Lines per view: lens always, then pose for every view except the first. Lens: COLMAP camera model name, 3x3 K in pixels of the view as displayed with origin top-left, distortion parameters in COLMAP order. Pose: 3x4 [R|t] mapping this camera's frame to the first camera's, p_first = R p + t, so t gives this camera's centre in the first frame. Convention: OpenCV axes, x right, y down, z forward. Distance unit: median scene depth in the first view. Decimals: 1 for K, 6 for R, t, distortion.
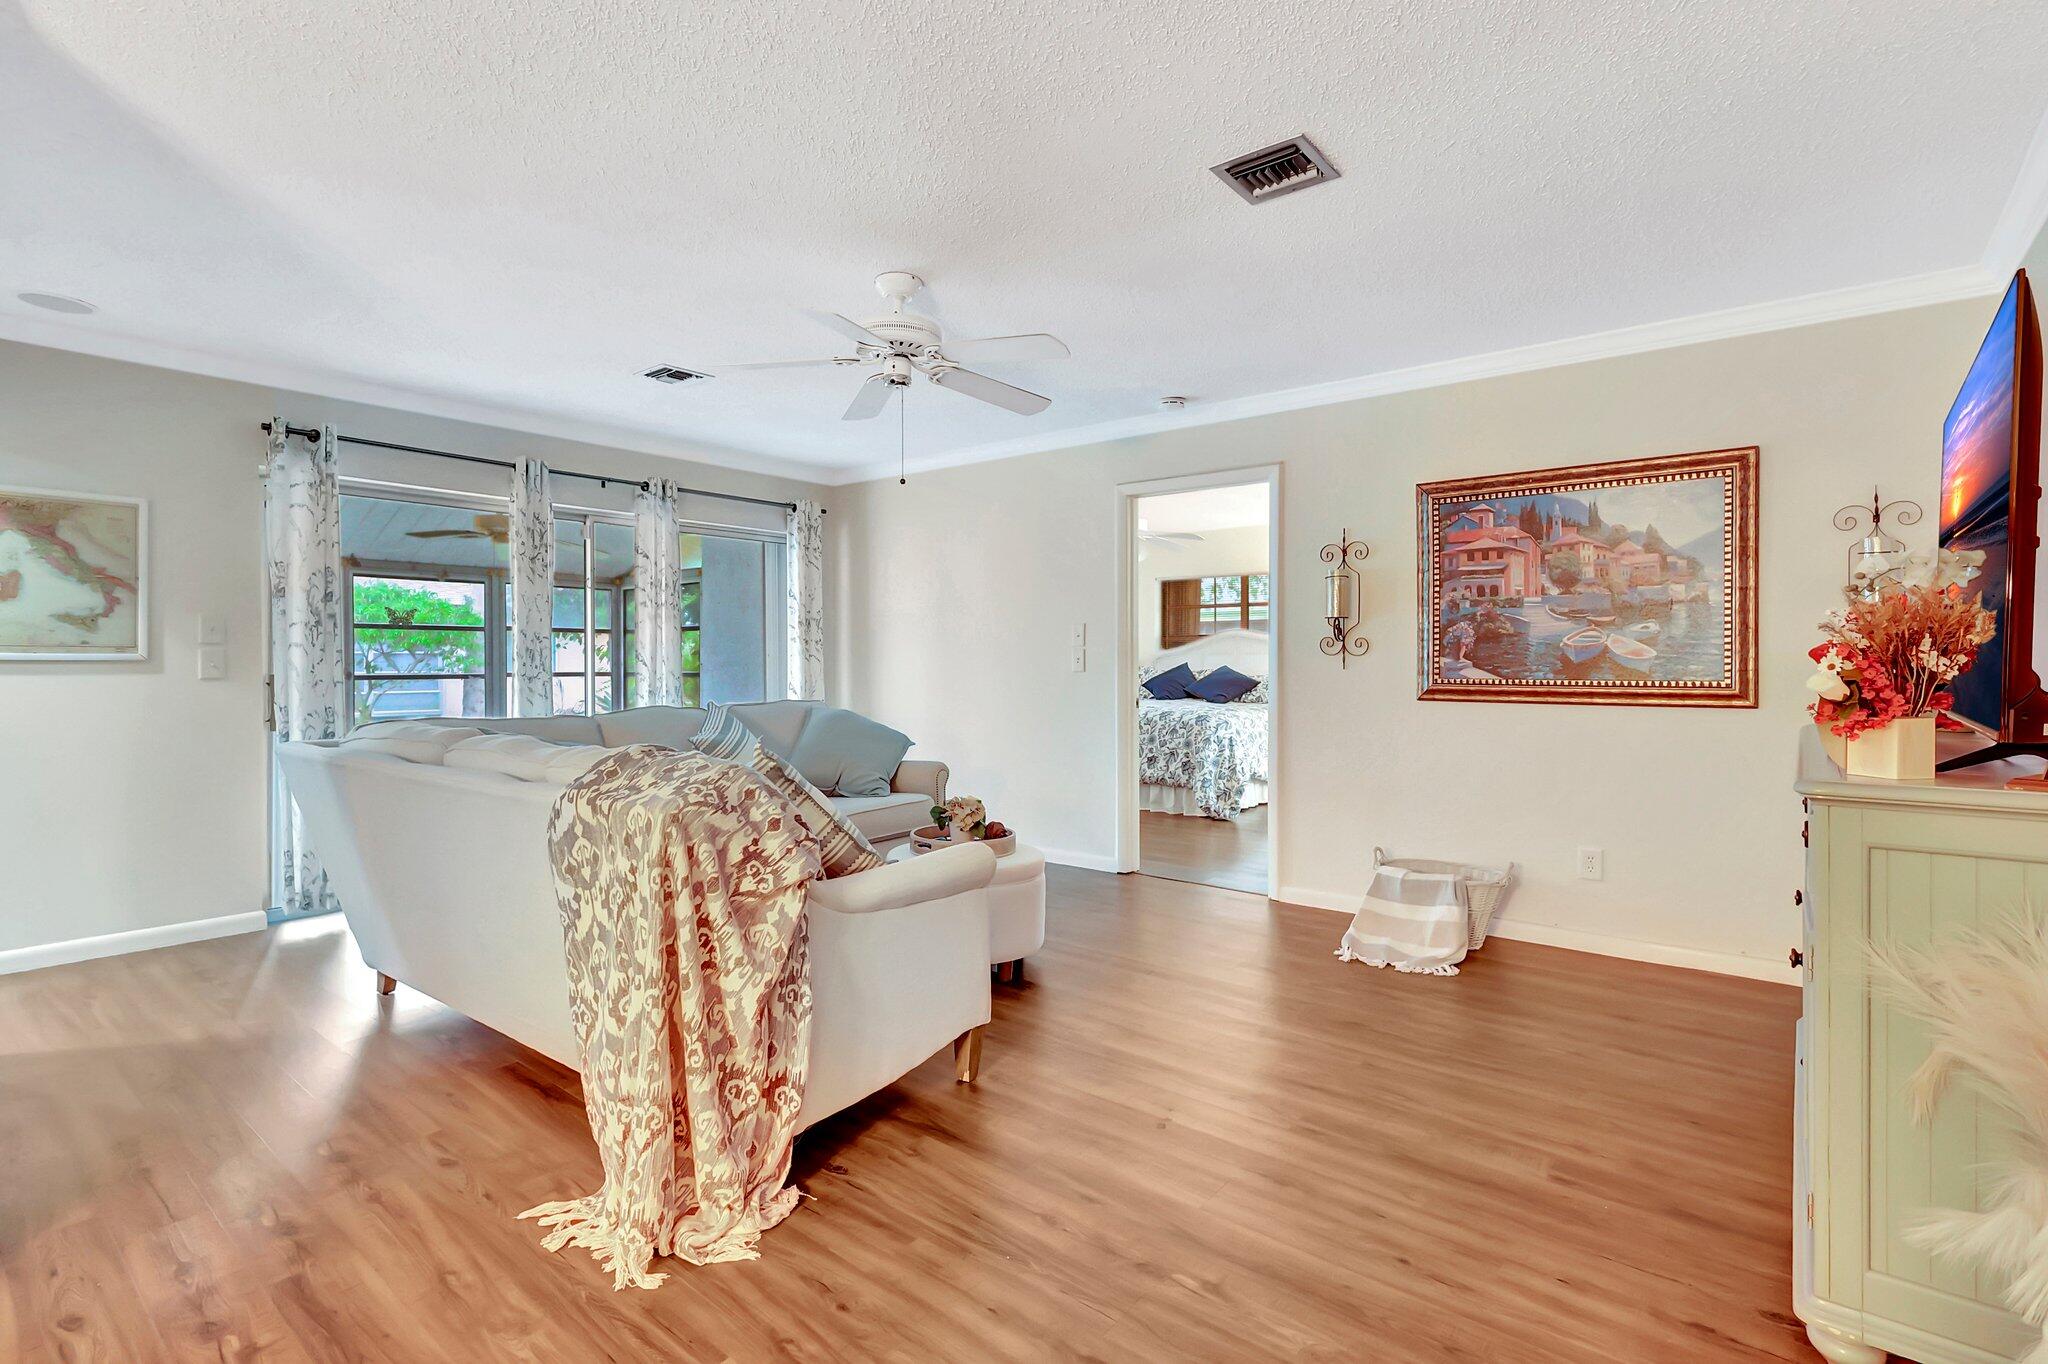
lens RADIAL K [[967.8, 0, 1023.7], [0, 967.8, 671.0], [0, 0, 1]] dist [-0.000390, -0.000497]
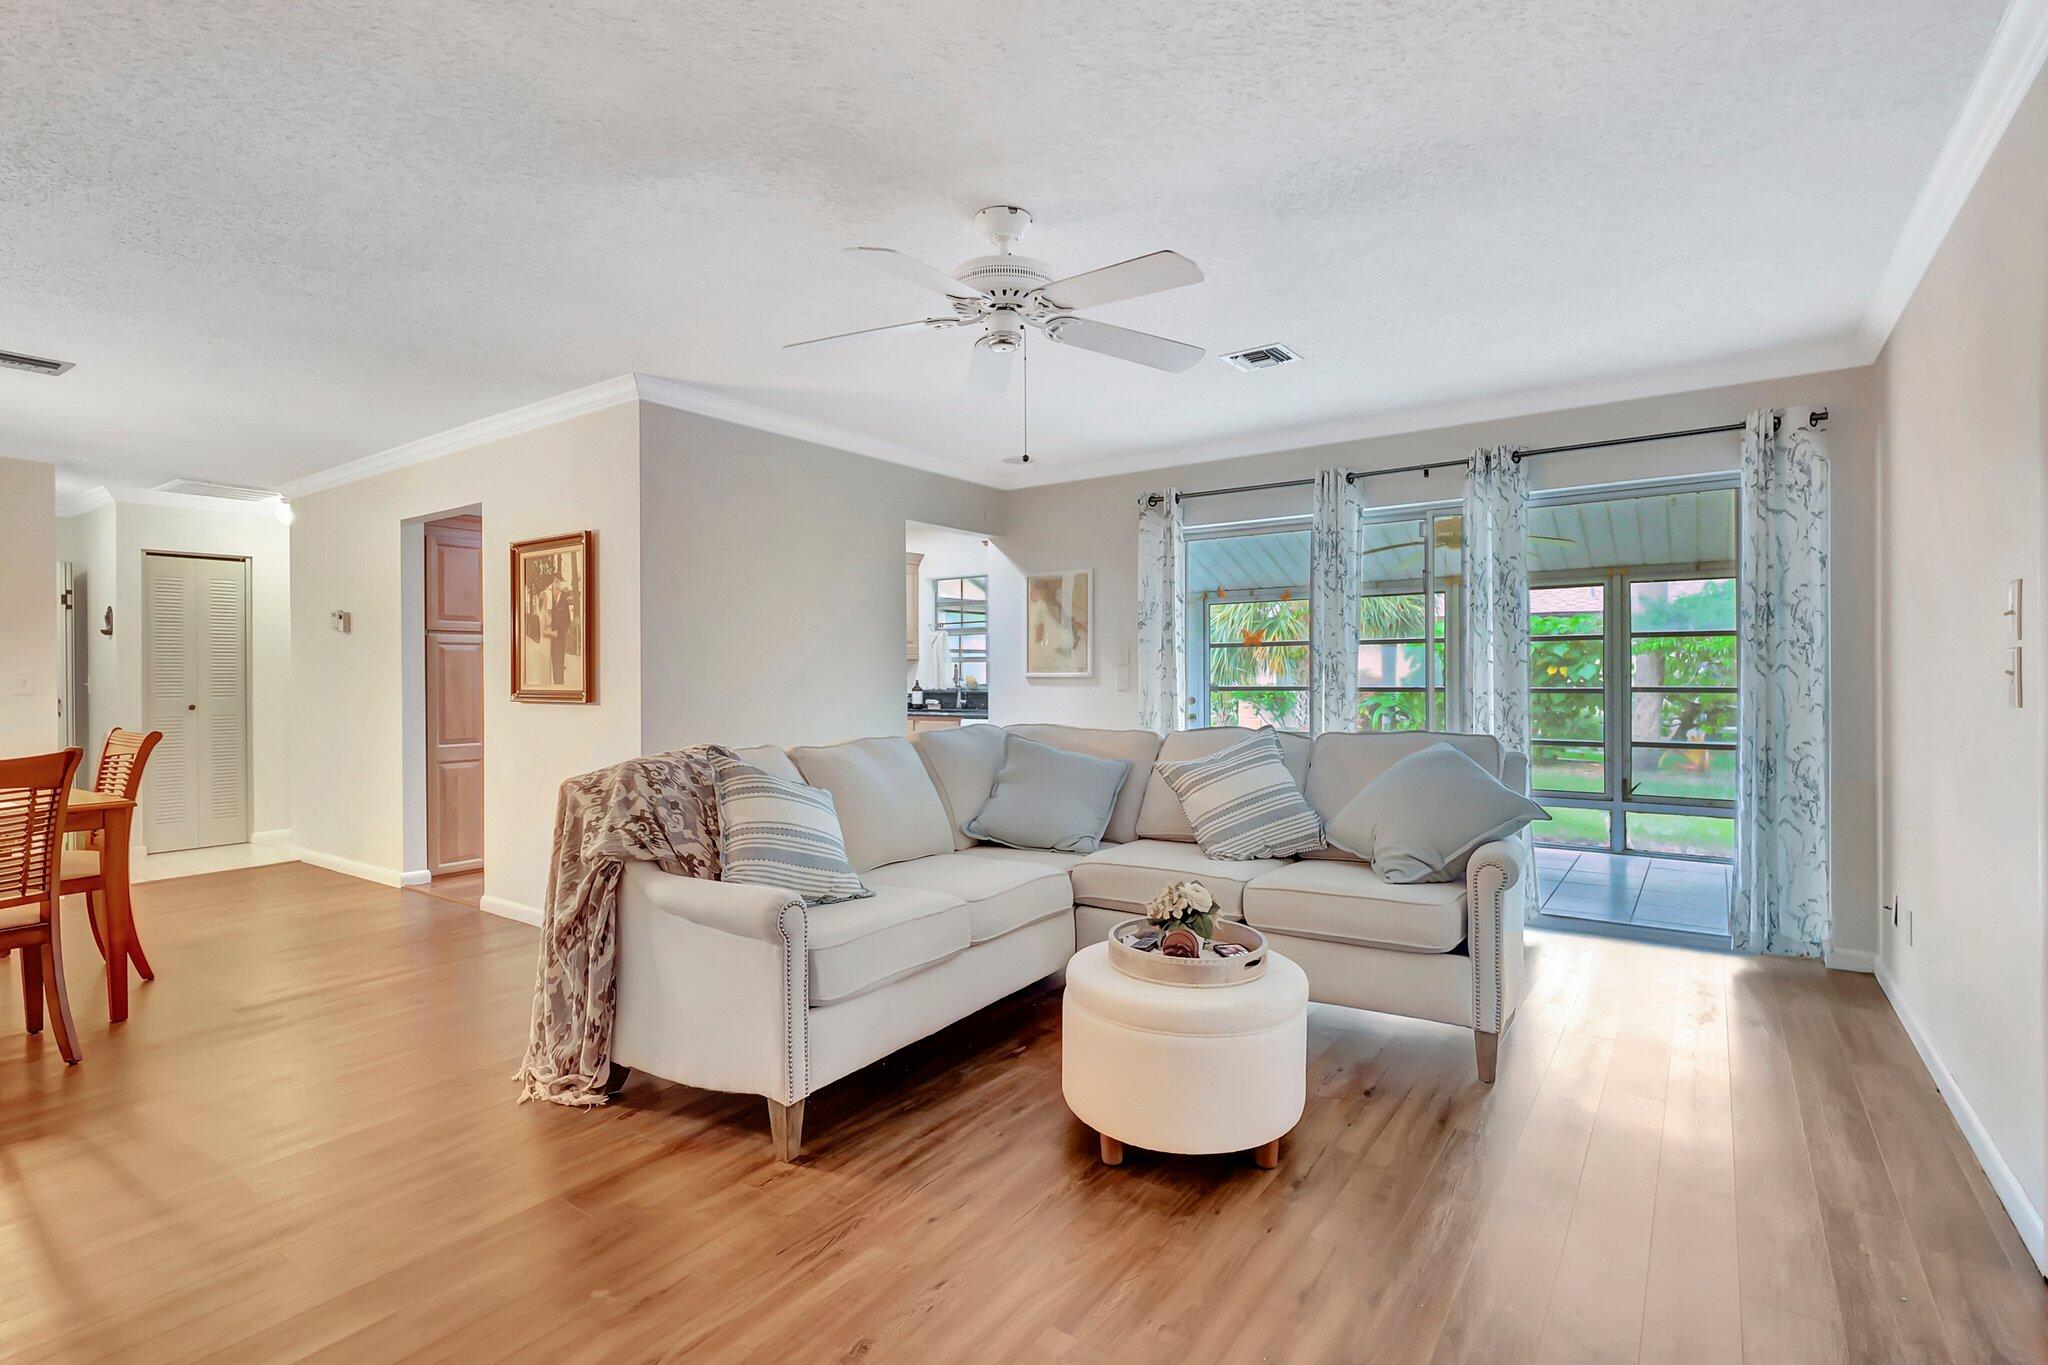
lens RADIAL K [[967.8, 0, 1022.2], [0, 967.8, 684.6], [0, 0, 1]] dist [-0.000390, -0.000497]
pose [[0.055022, 0.004041, -0.998477, 0.582727], [-0.007745, 0.999963, 0.003620, -0.004104], [0.998455, 0.007534, 0.055052, 0.829172]]
